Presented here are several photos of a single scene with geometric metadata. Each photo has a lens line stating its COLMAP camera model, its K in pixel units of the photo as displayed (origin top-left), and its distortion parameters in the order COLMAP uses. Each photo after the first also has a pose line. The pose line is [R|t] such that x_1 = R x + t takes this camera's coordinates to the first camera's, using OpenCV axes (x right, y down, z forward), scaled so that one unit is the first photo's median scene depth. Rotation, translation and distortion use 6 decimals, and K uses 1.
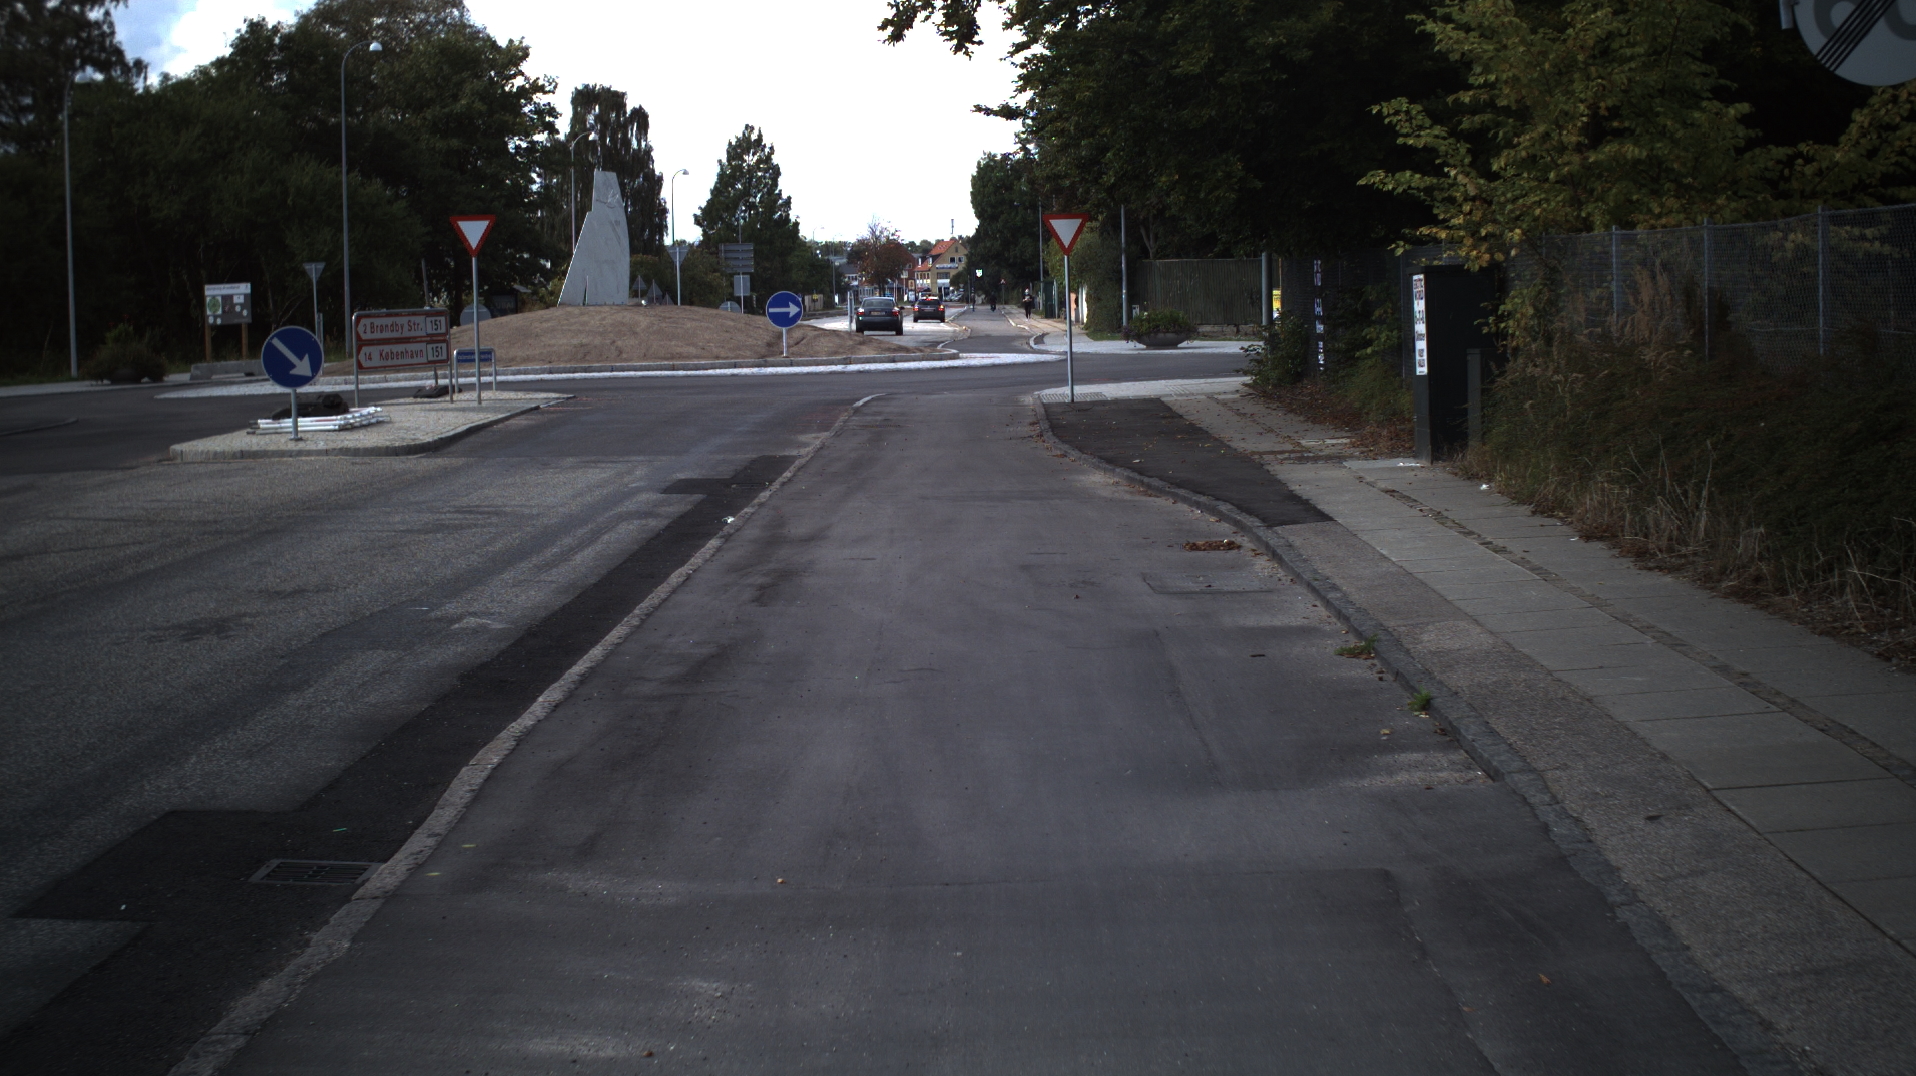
lens RADIAL K [[3529.9, 0, 958.0], [0, 3529.9, 538.0], [0, 0, 1]] dist [-0.264818, 0.248780]
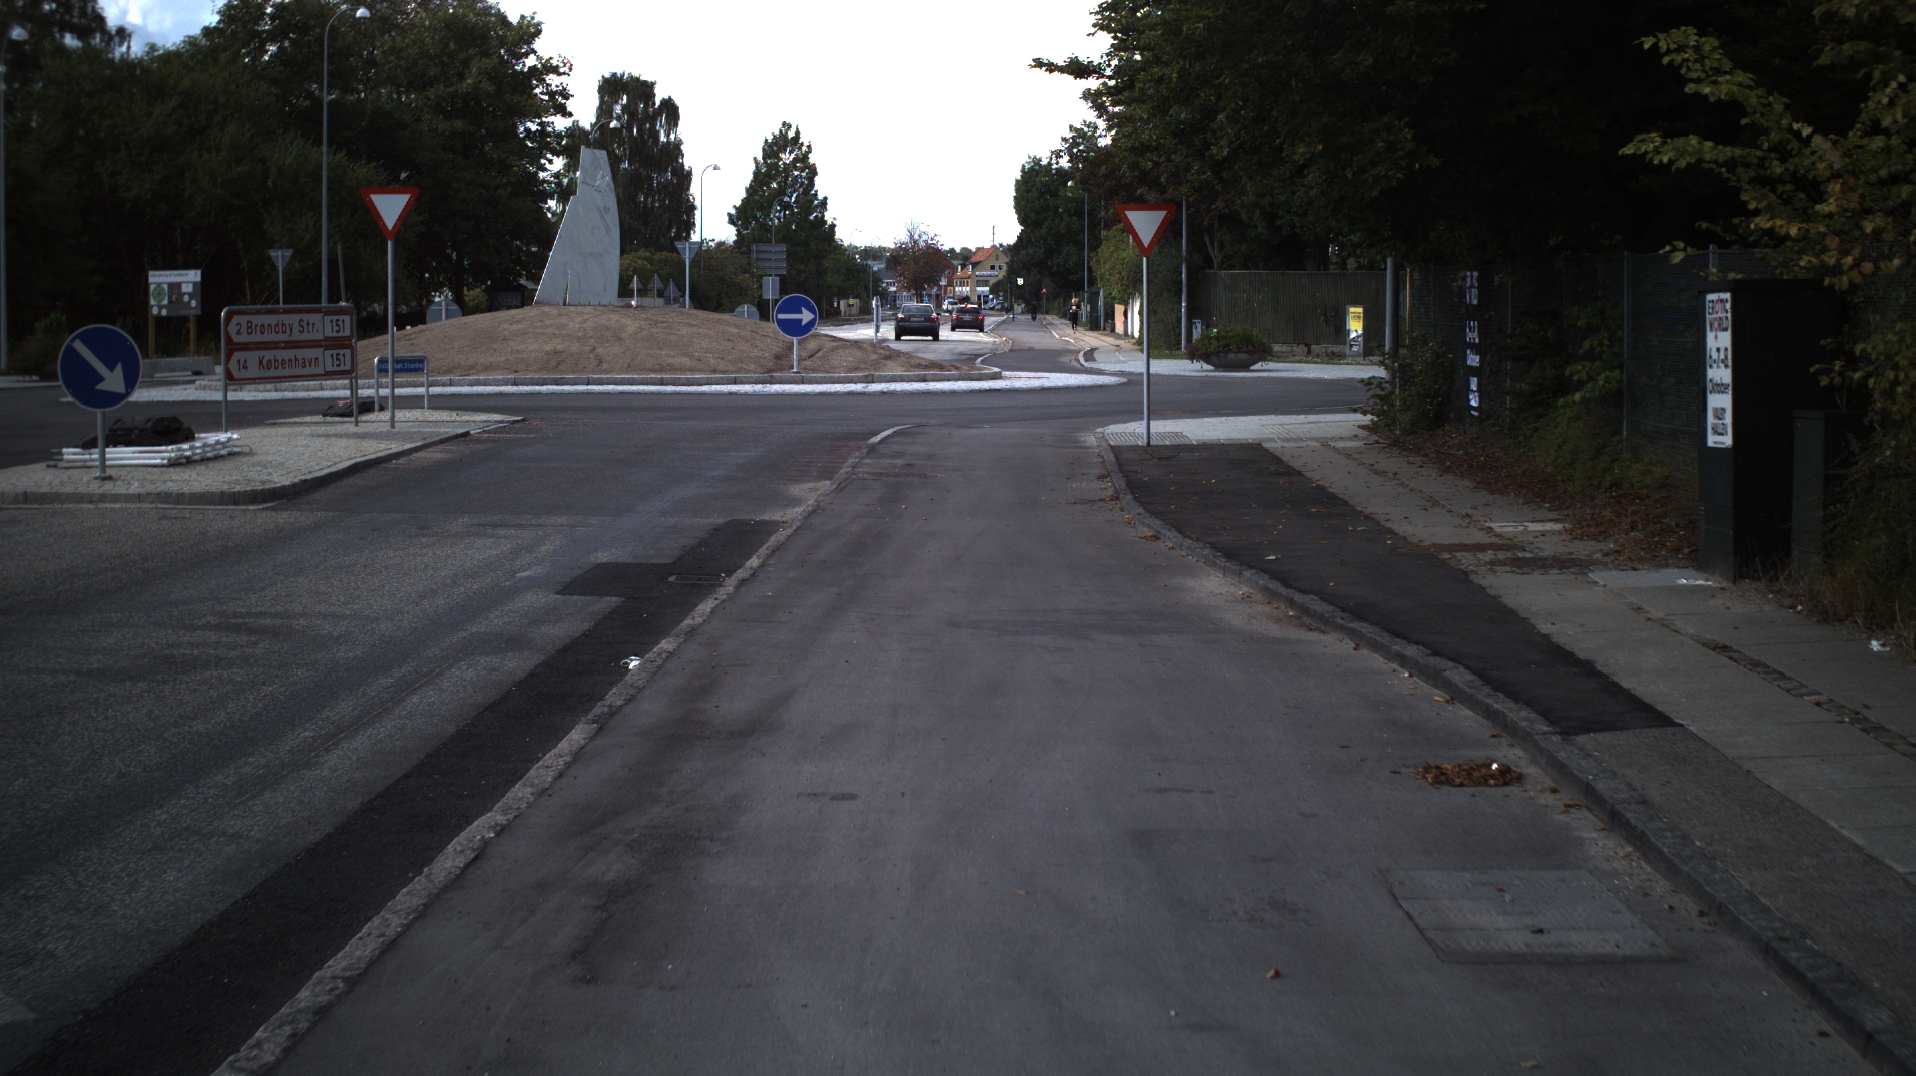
lens RADIAL K [[3529.9, 0, 958.0], [0, 3529.9, 538.0], [0, 0, 1]] dist [-0.264818, 0.248780]
pose [[0.999619, 0.026001, -0.009252, -0.000980], [-0.026021, 0.999659, -0.002119, -0.007594], [0.009194, 0.002359, 0.999955, 0.109274]]
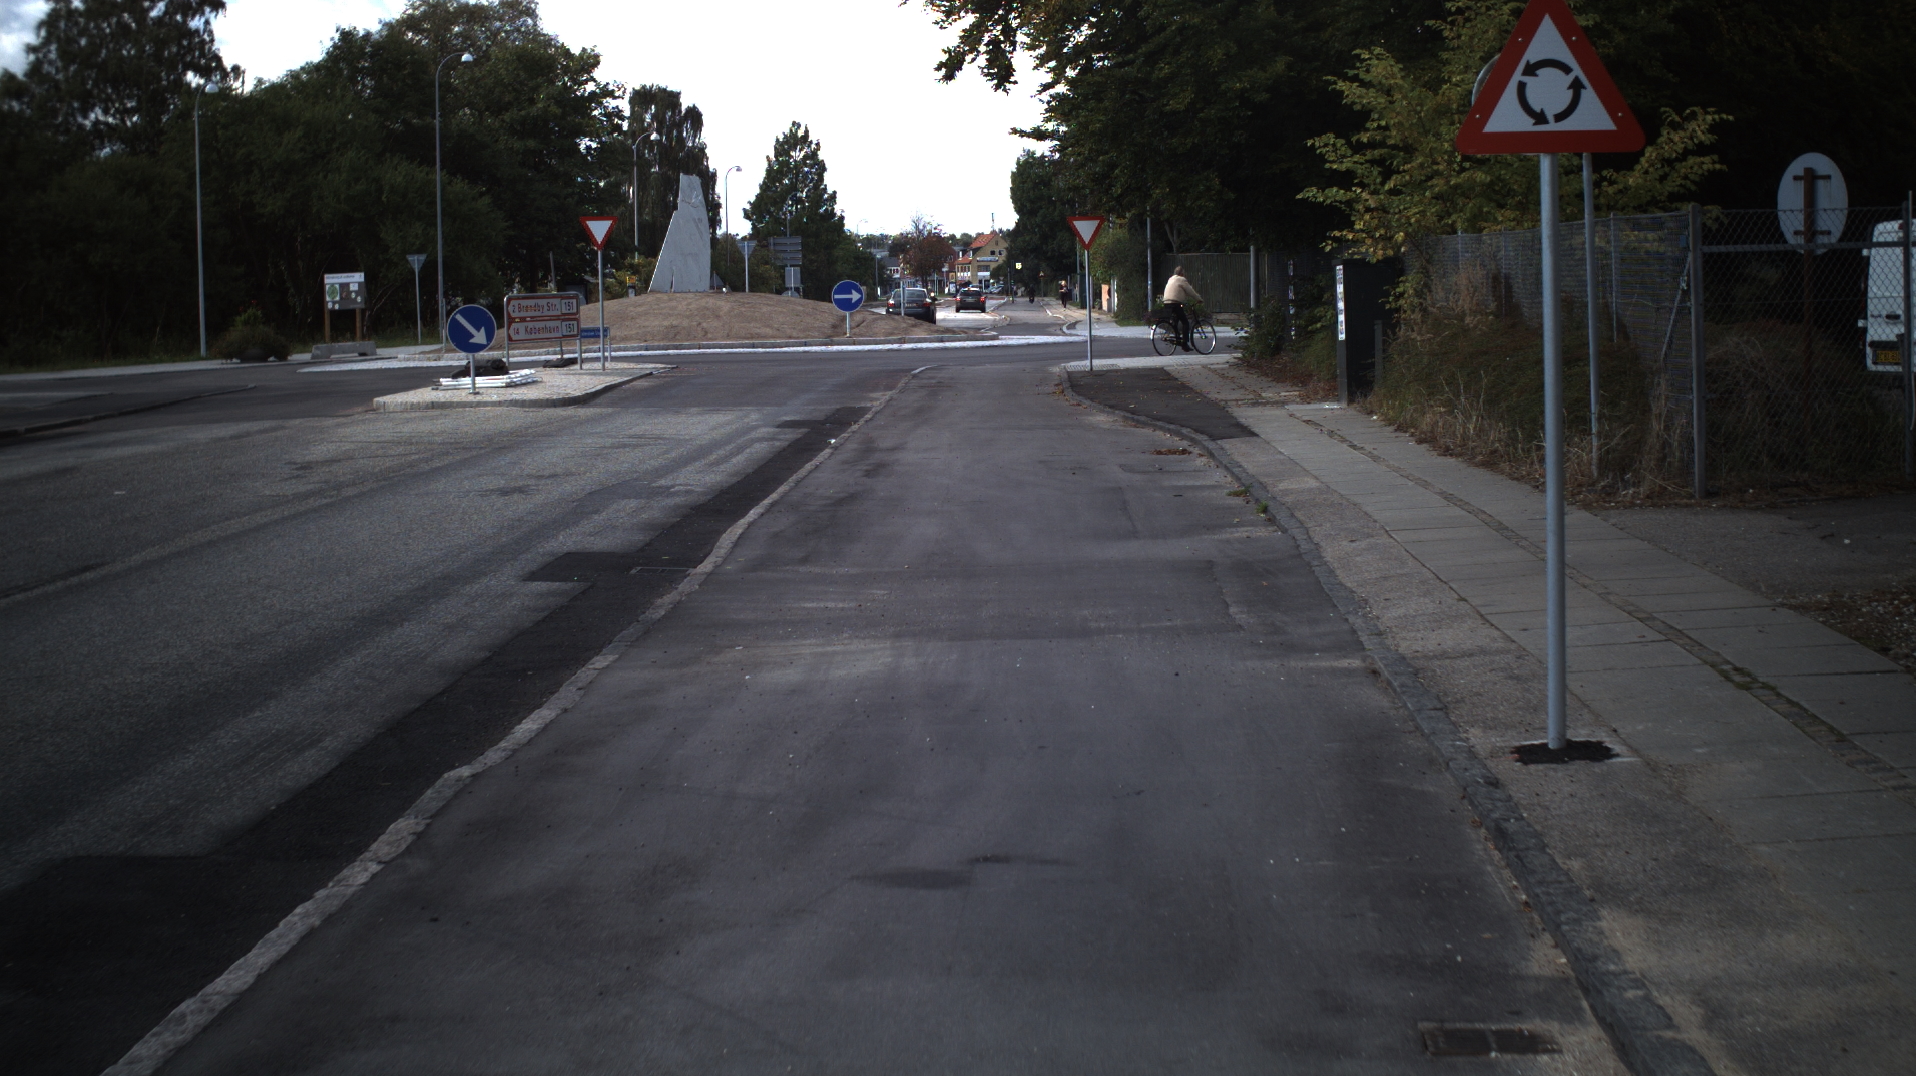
lens RADIAL K [[3529.9, 0, 958.0], [0, 3529.9, 538.0], [0, 0, 1]] dist [-0.264818, 0.248780]
pose [[0.999934, 0.002754, -0.011183, 0.000088], [-0.002732, 0.999994, 0.001991, 0.008463], [0.011188, -0.001961, 0.999935, -0.109058]]
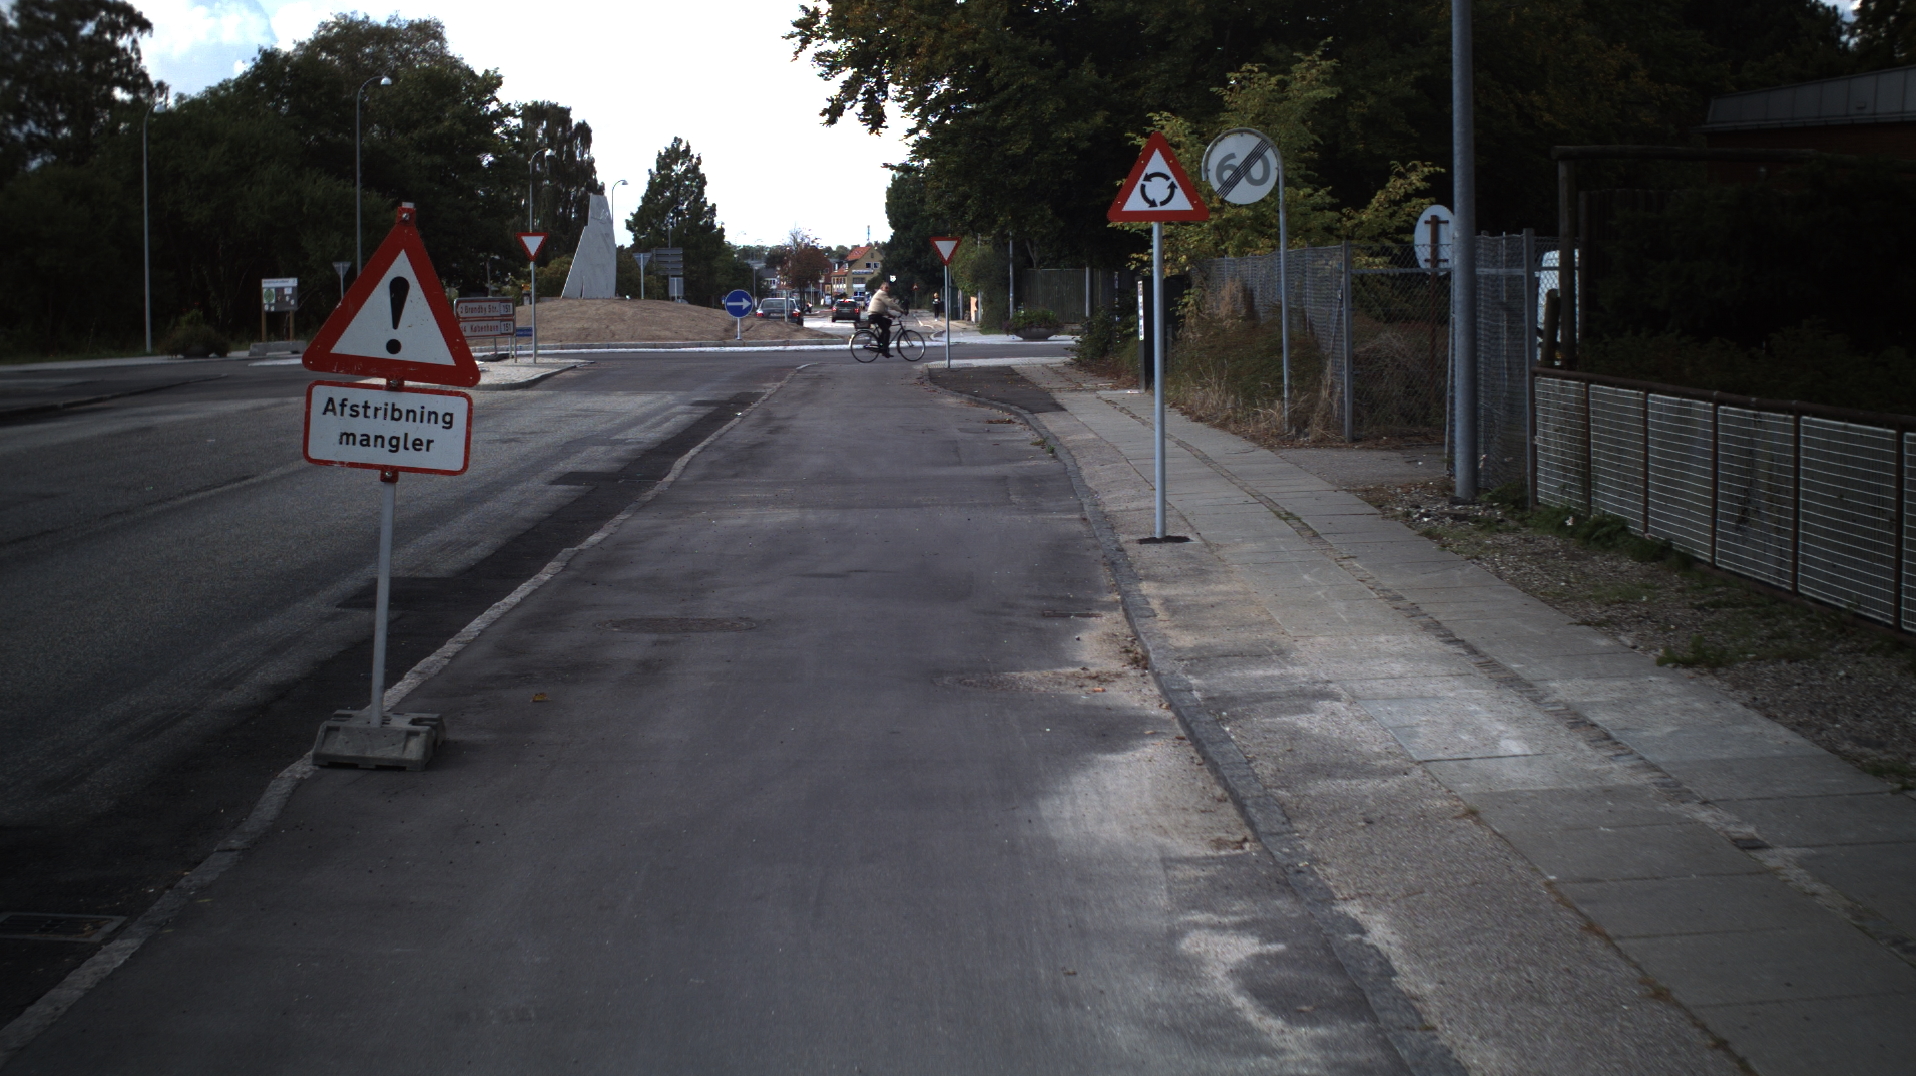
lens RADIAL K [[3529.9, 0, 958.0], [0, 3529.9, 538.0], [0, 0, 1]] dist [-0.264818, 0.248780]
pose [[0.999618, 0.012094, 0.024836, 0.000645], [-0.012052, 0.999926, -0.001837, 0.016671], [-0.024857, 0.001537, 0.999690, -0.218831]]
